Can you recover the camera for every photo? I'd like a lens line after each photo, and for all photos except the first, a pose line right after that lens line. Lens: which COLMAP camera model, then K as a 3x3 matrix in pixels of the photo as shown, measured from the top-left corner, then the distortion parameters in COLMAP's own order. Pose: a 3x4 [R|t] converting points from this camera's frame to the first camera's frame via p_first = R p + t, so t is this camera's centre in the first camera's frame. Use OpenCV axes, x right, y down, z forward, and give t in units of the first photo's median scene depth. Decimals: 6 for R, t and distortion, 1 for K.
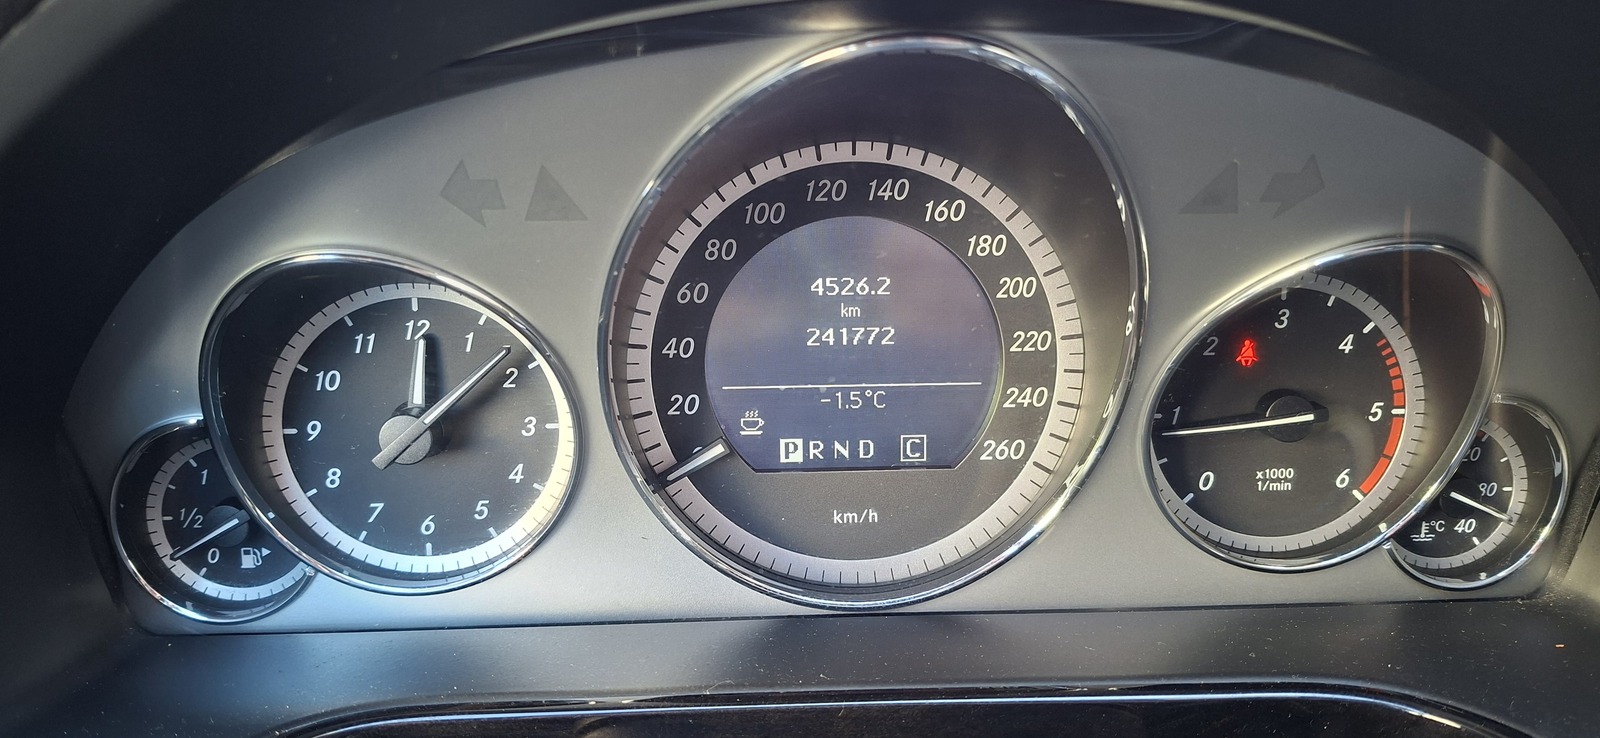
lens RADIAL K [[1069.0, 0, 812.8], [0, 1069.0, 370.2], [0, 0, 1]] dist [0.109648, -0.151444]
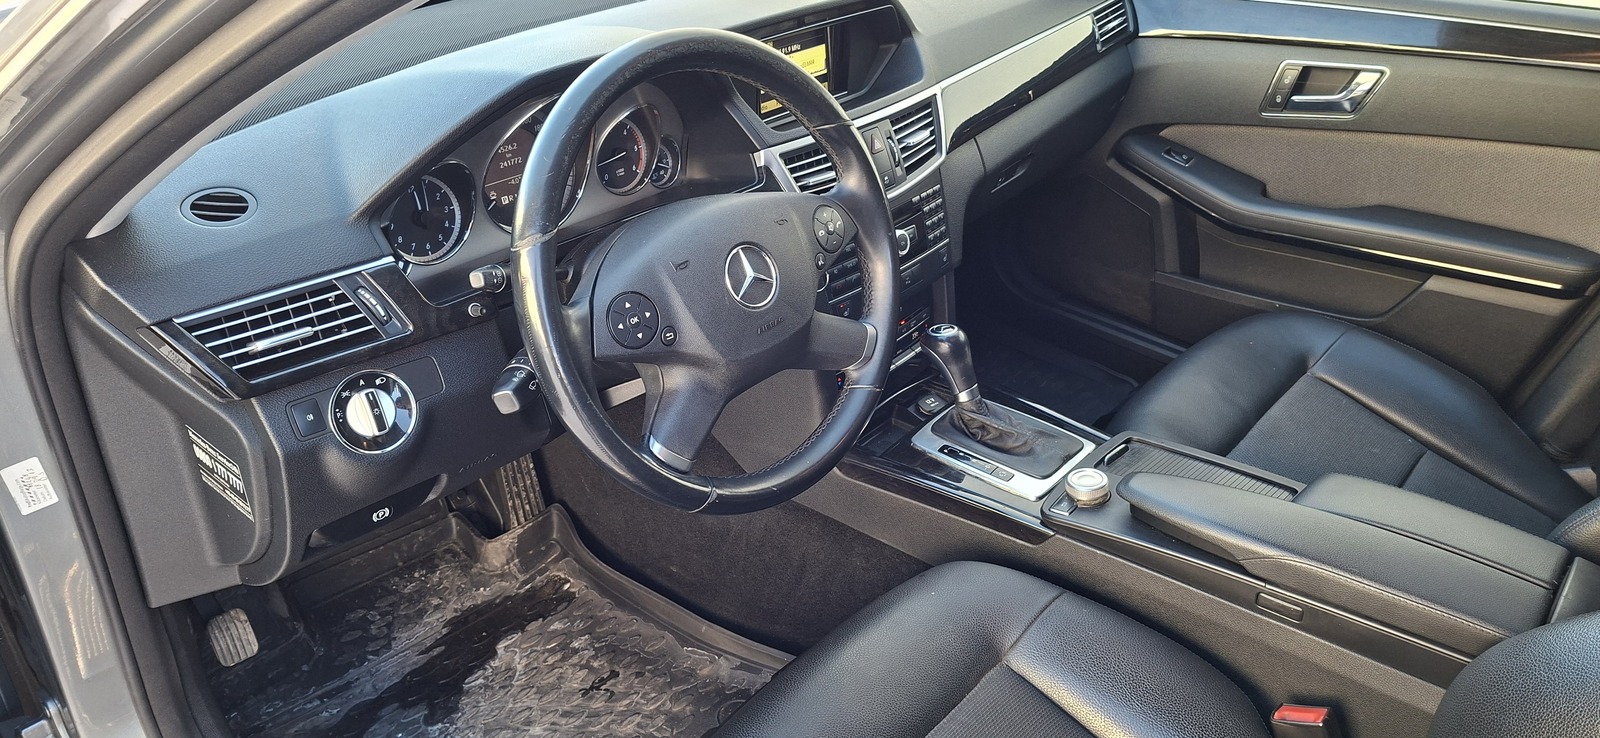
lens RADIAL K [[1069.0, 0, 812.8], [0, 1069.0, 370.2], [0, 0, 1]] dist [0.109648, -0.151444]
pose [[0.686991, -0.369786, 0.625541, -1.737019], [0.260607, 0.928950, 0.262937, -0.072350], [-0.678326, -0.017615, 0.734549, -2.255708]]
